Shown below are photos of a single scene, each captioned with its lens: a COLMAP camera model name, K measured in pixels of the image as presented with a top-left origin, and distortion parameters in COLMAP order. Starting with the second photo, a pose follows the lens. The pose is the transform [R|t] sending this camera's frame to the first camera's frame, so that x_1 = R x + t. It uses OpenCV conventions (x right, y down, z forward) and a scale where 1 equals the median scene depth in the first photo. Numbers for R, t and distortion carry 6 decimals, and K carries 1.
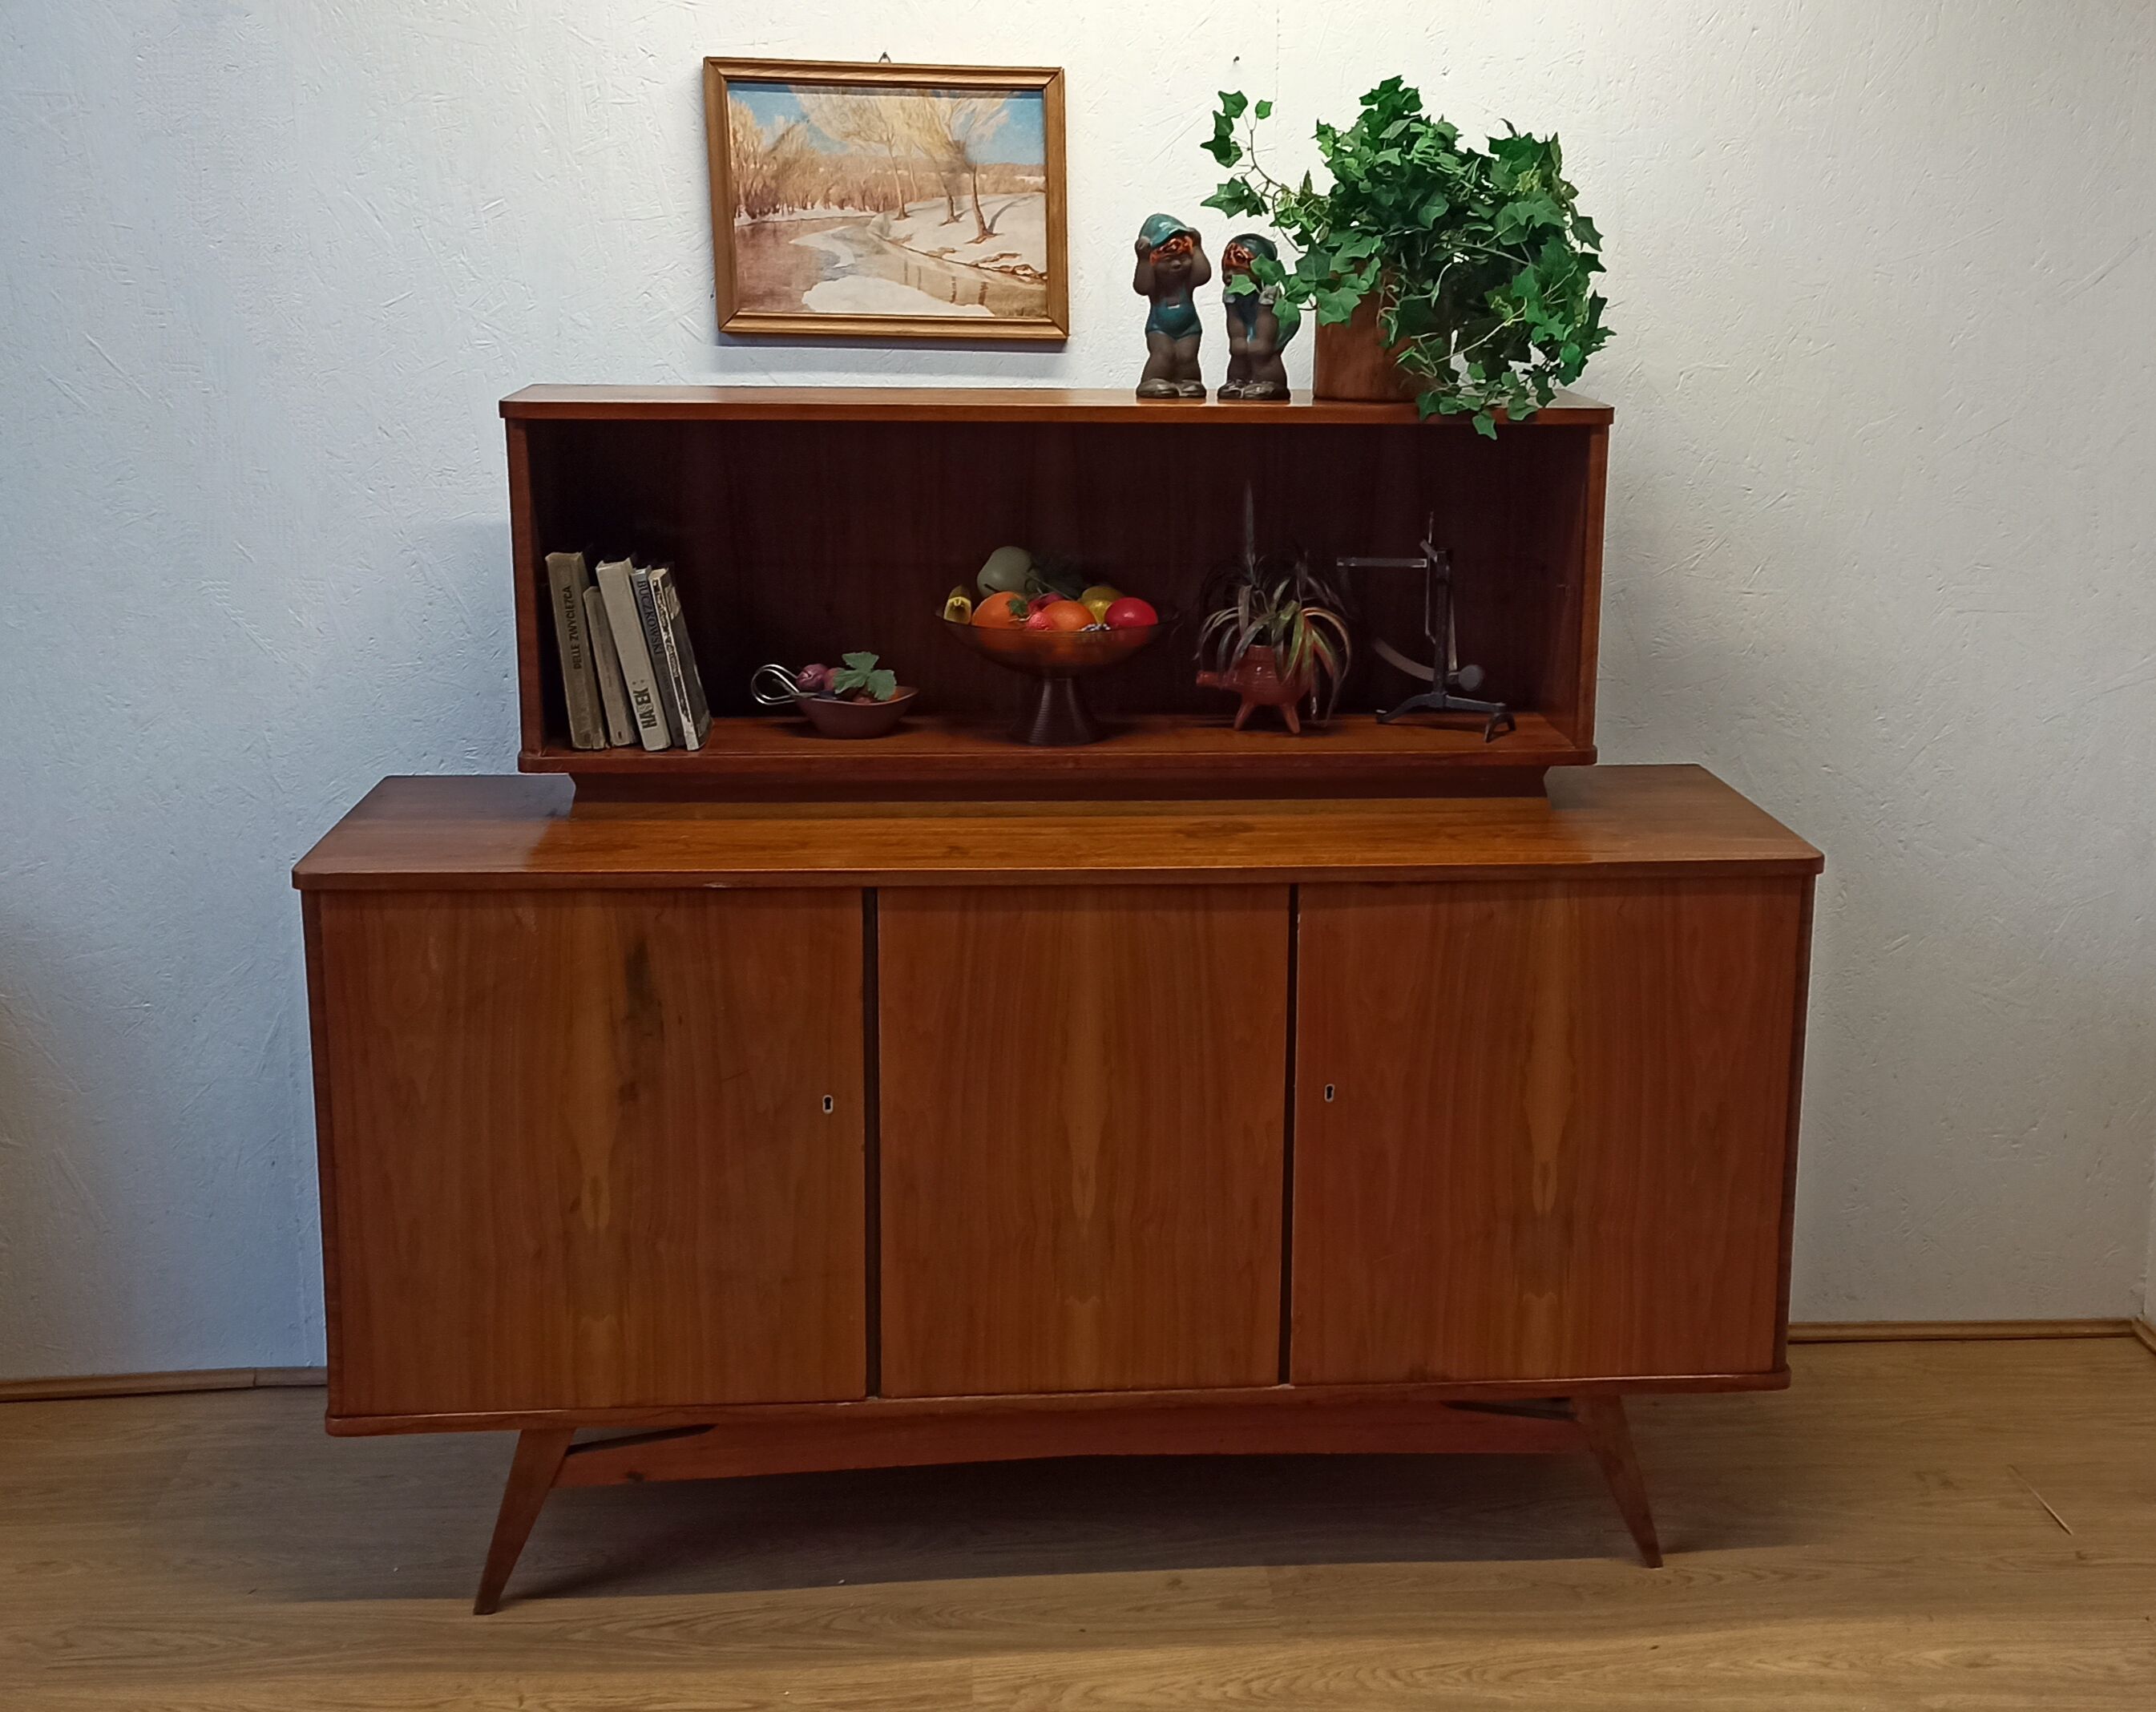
lens RADIAL K [[2700.1, 0, 1206.2], [0, 2700.1, 805.4], [0, 0, 1]] dist [0.102517, -0.238394]
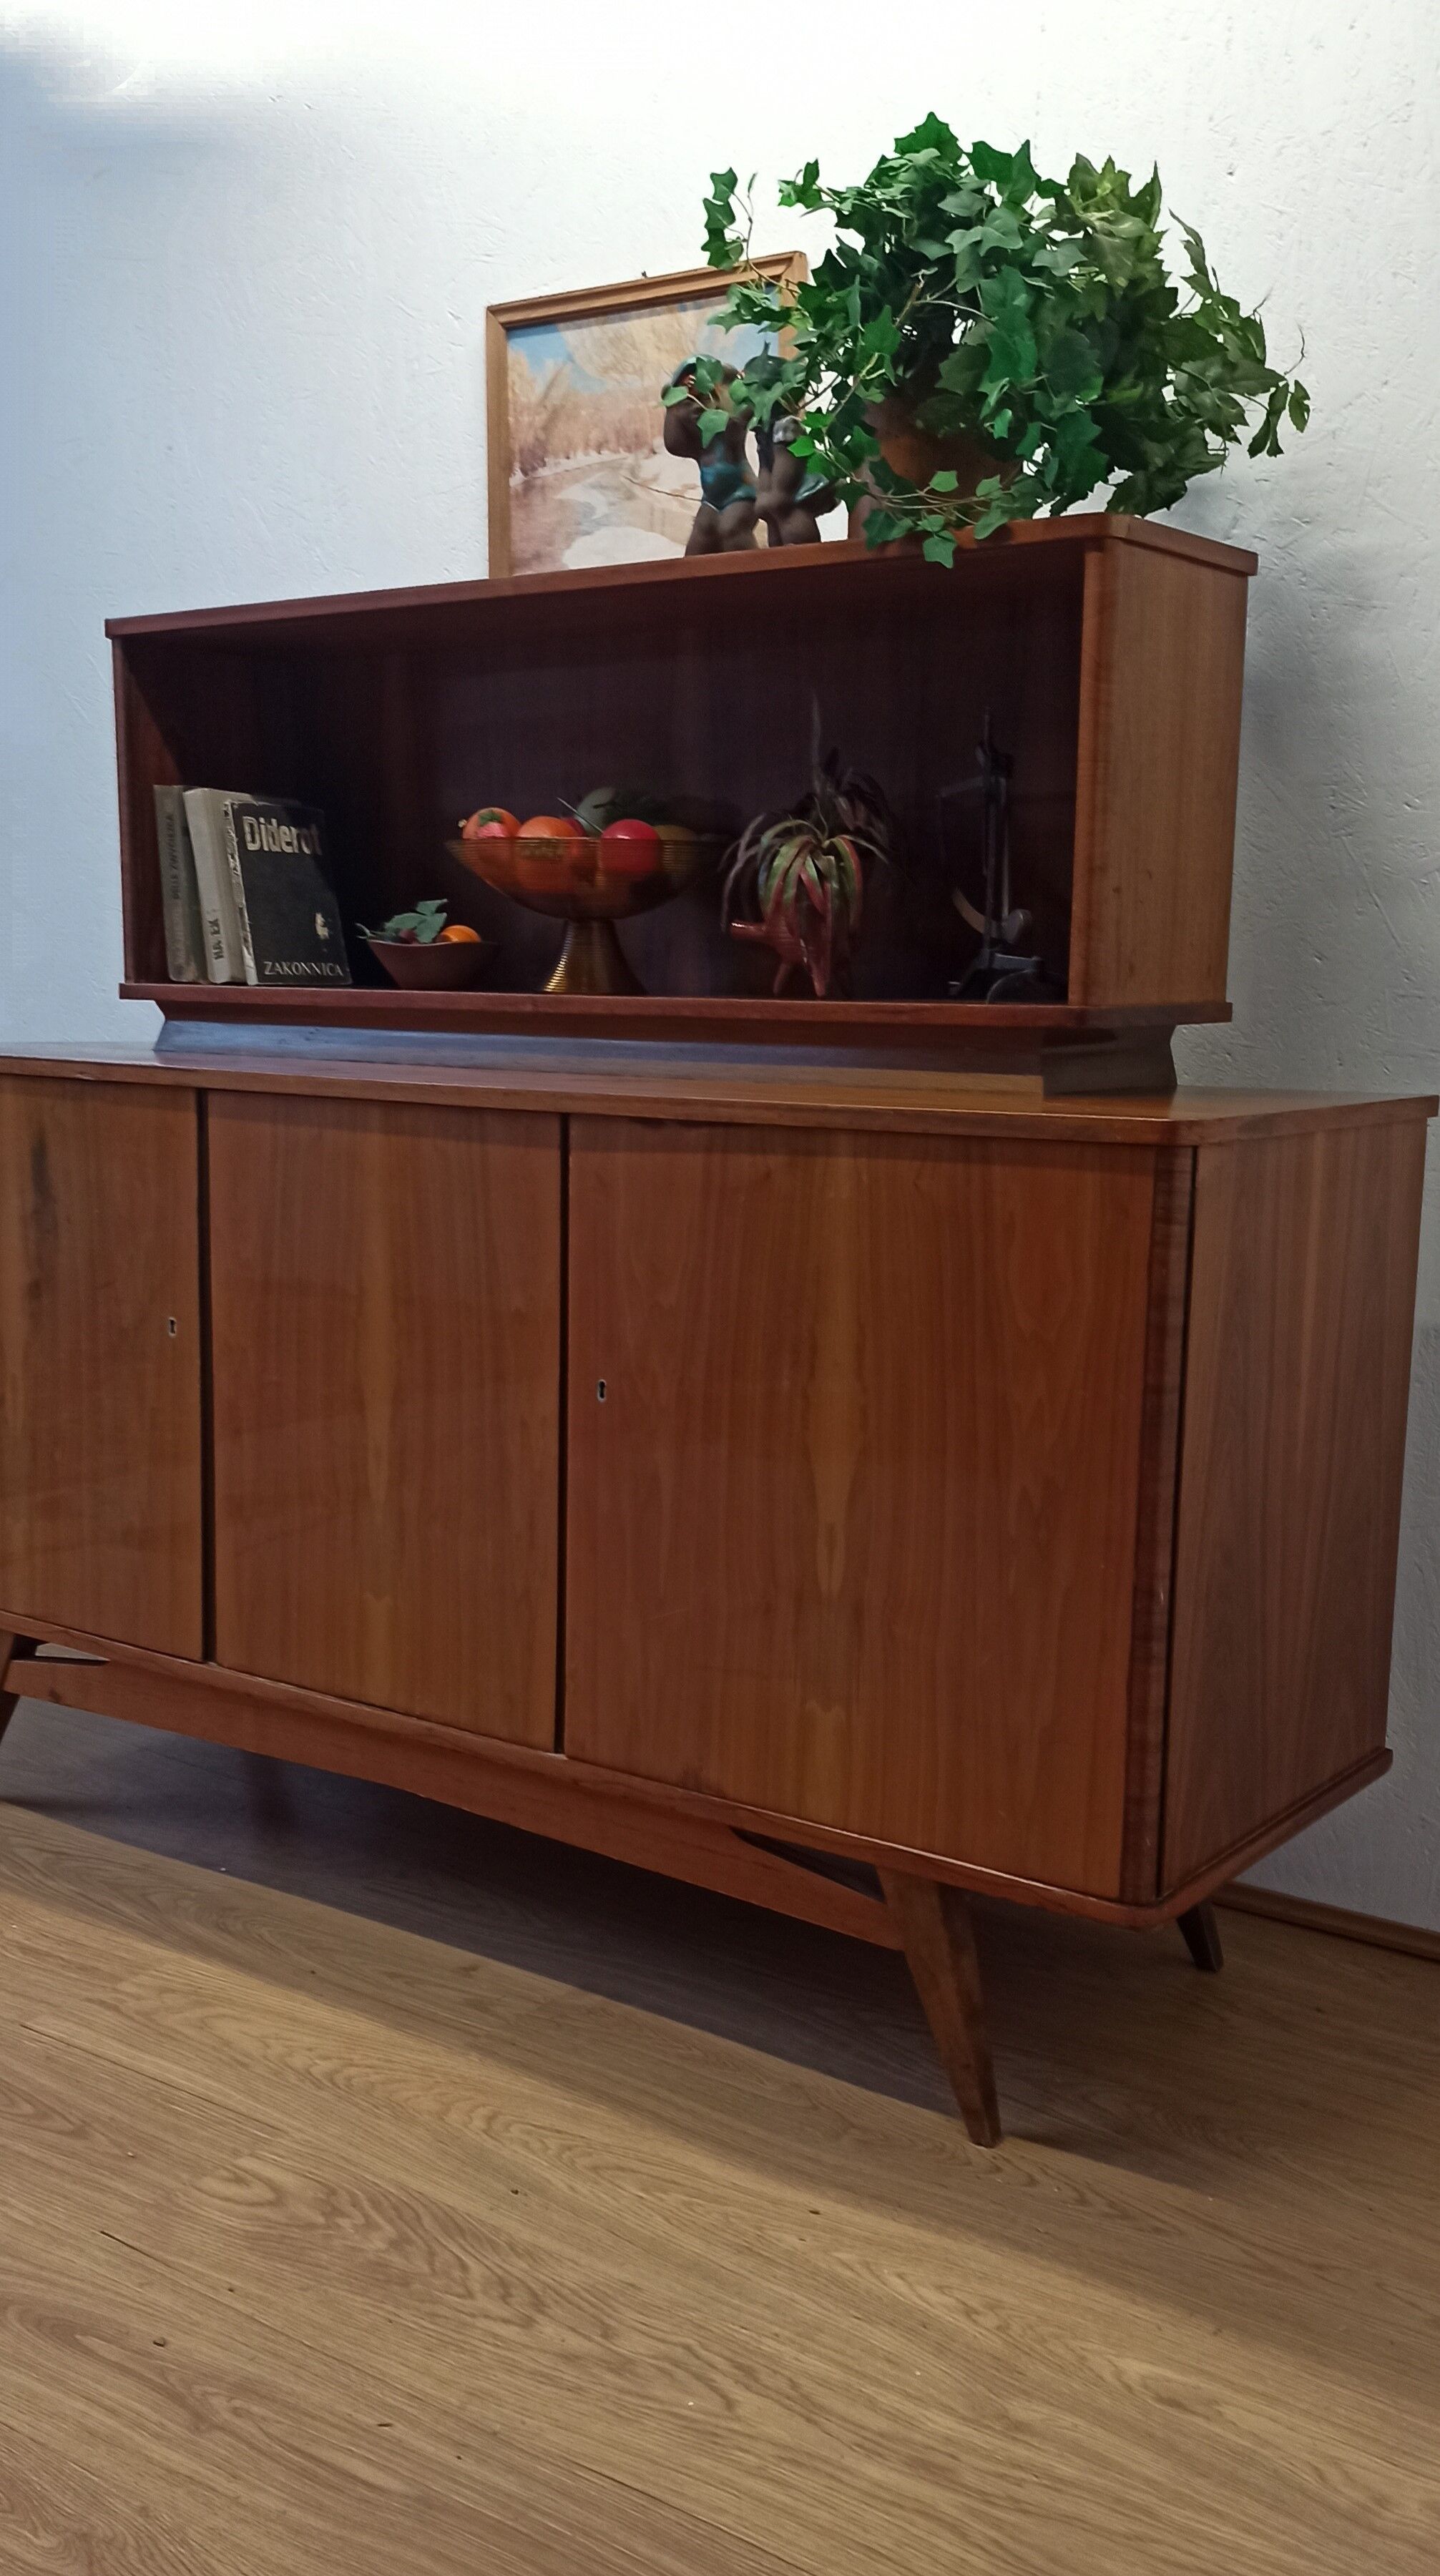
lens RADIAL K [[2433.1, 0, 673.9], [0, 2433.1, 1384.4], [0, 0, 1]] dist [0.078496, -0.096208]
pose [[0.738697, 0.111821, -0.664698, 0.519349], [-0.149748, 0.988724, -0.000088, 0.098238], [0.657193, 0.099602, 0.747112, 0.461541]]
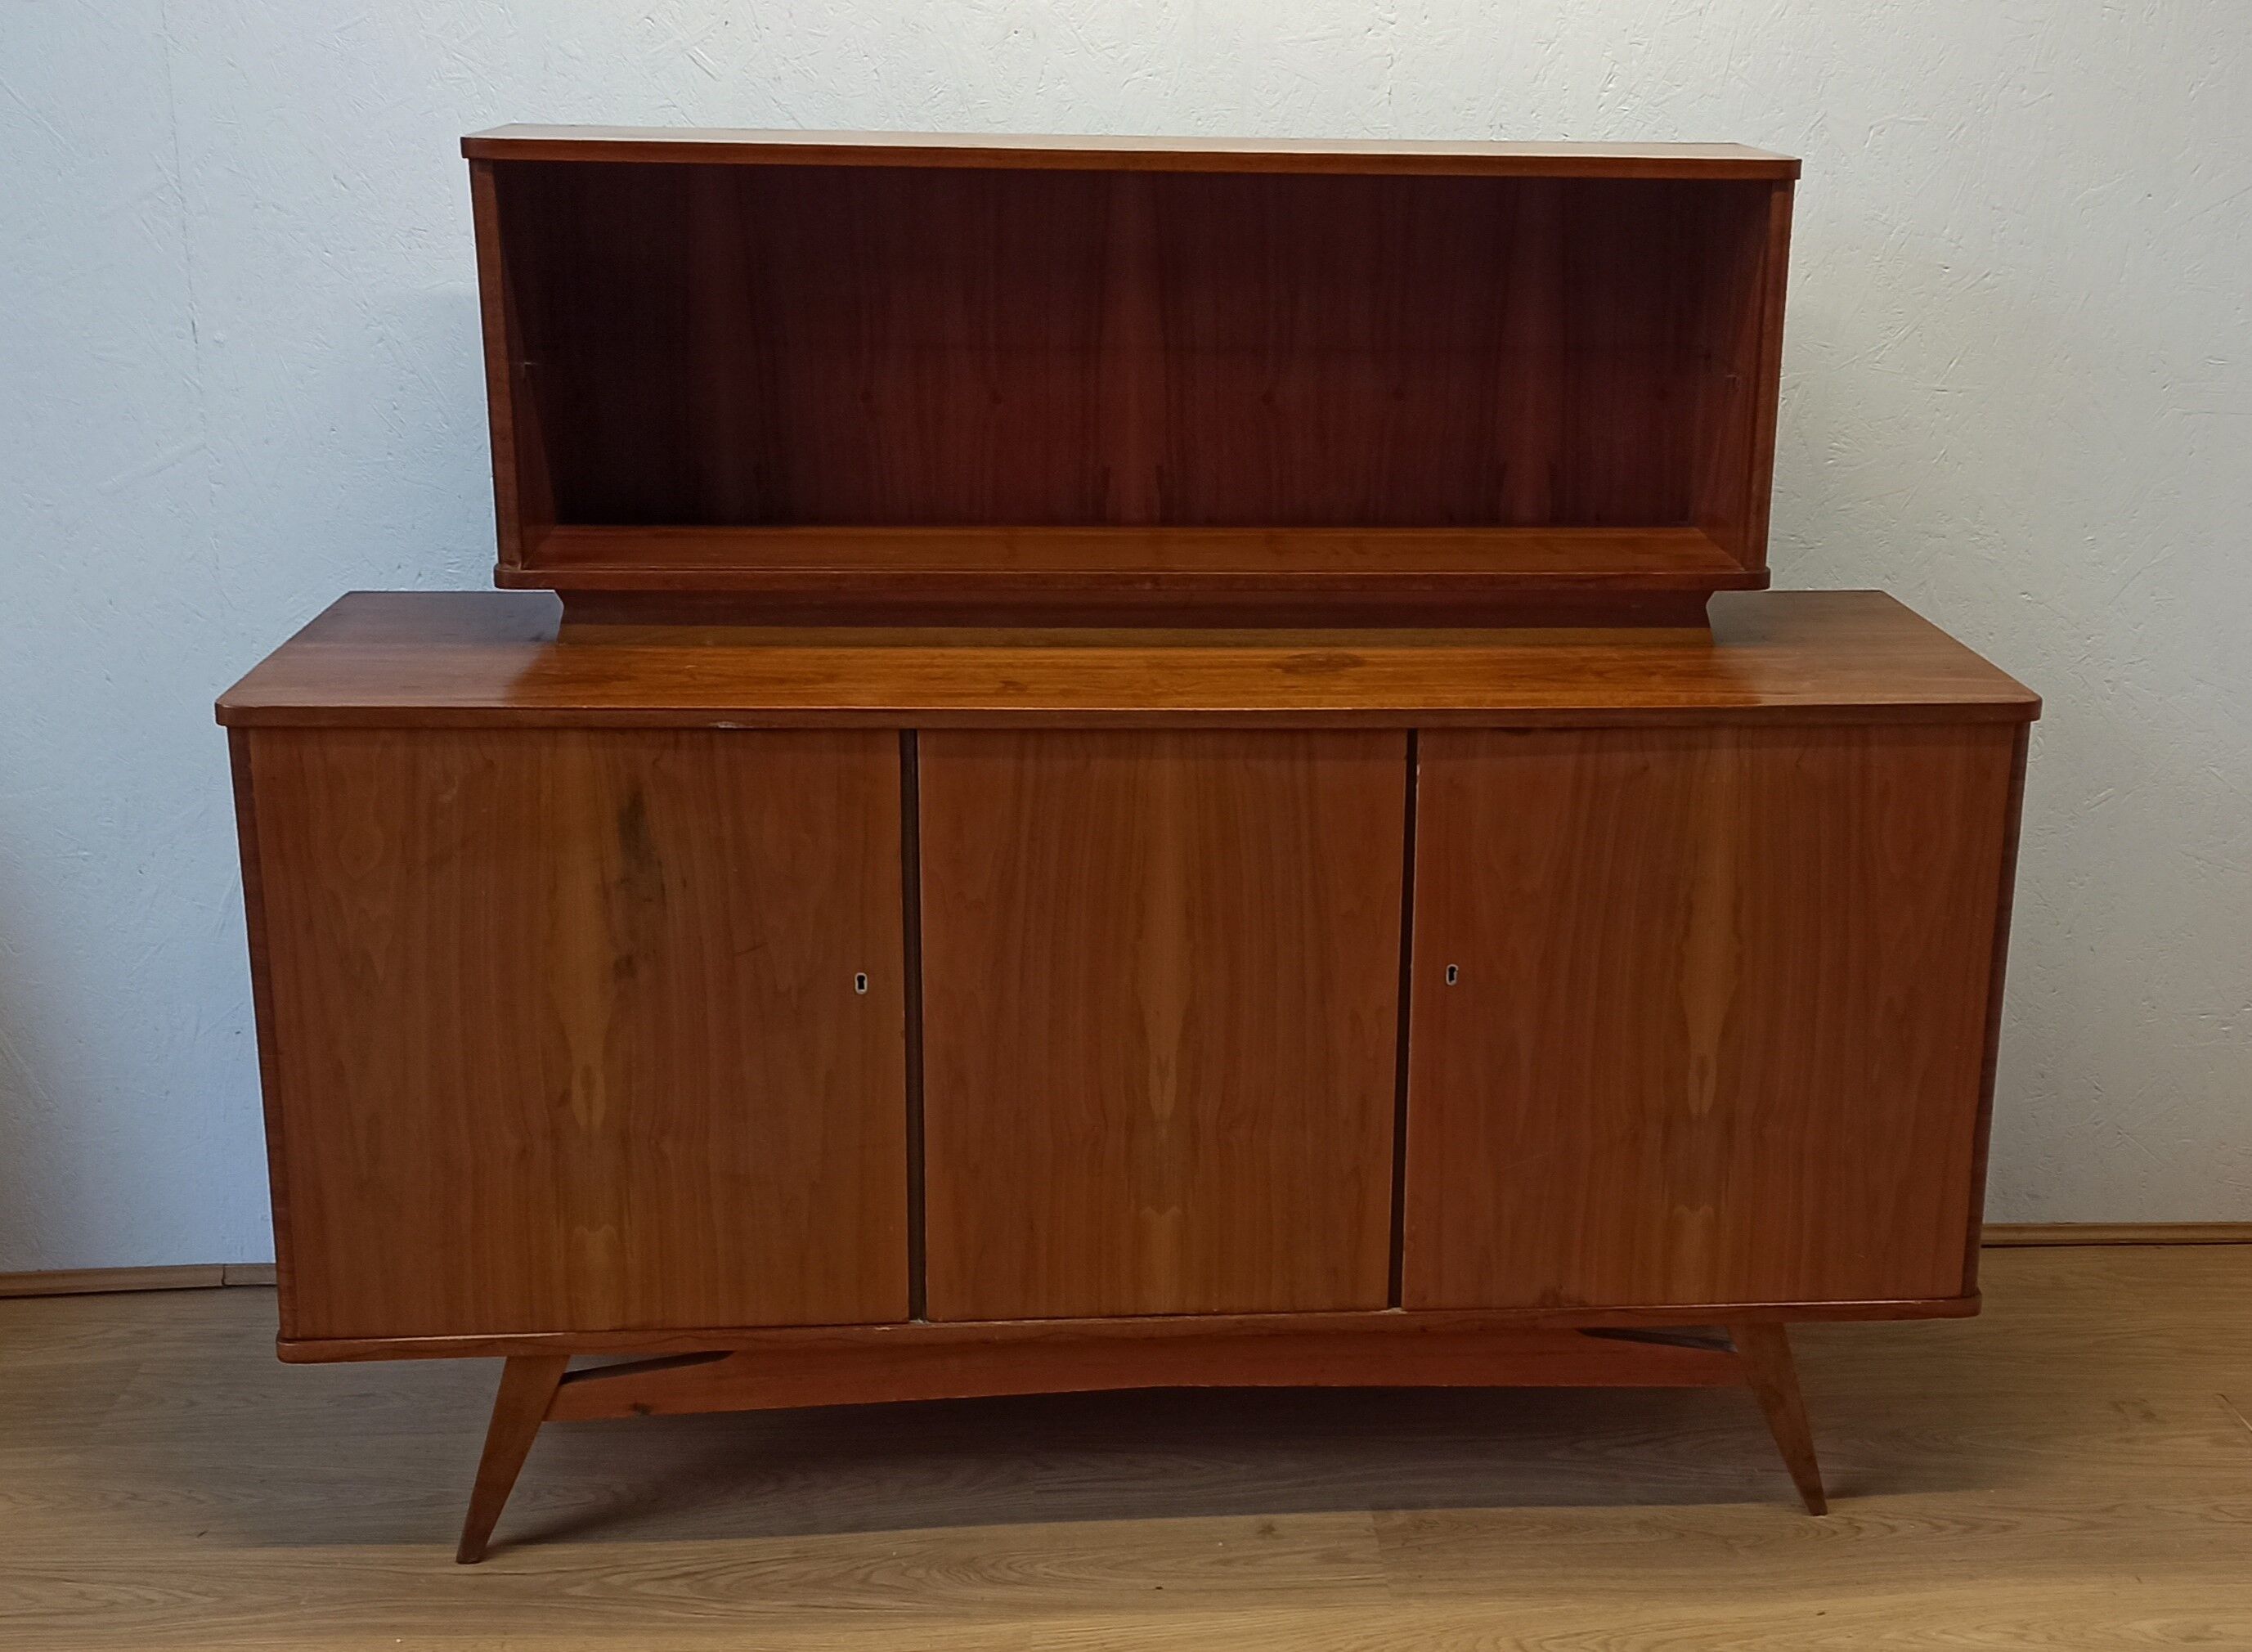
lens RADIAL K [[2774.3, 0, 1300.7], [0, 2774.3, 830.8], [0, 0, 1]] dist [0.075946, -0.111456]
pose [[0.999974, 0.007228, -0.000058, -0.002137], [-0.007207, 0.997522, 0.069989, 0.000494], [0.000564, -0.069986, 0.997548, 0.127892]]
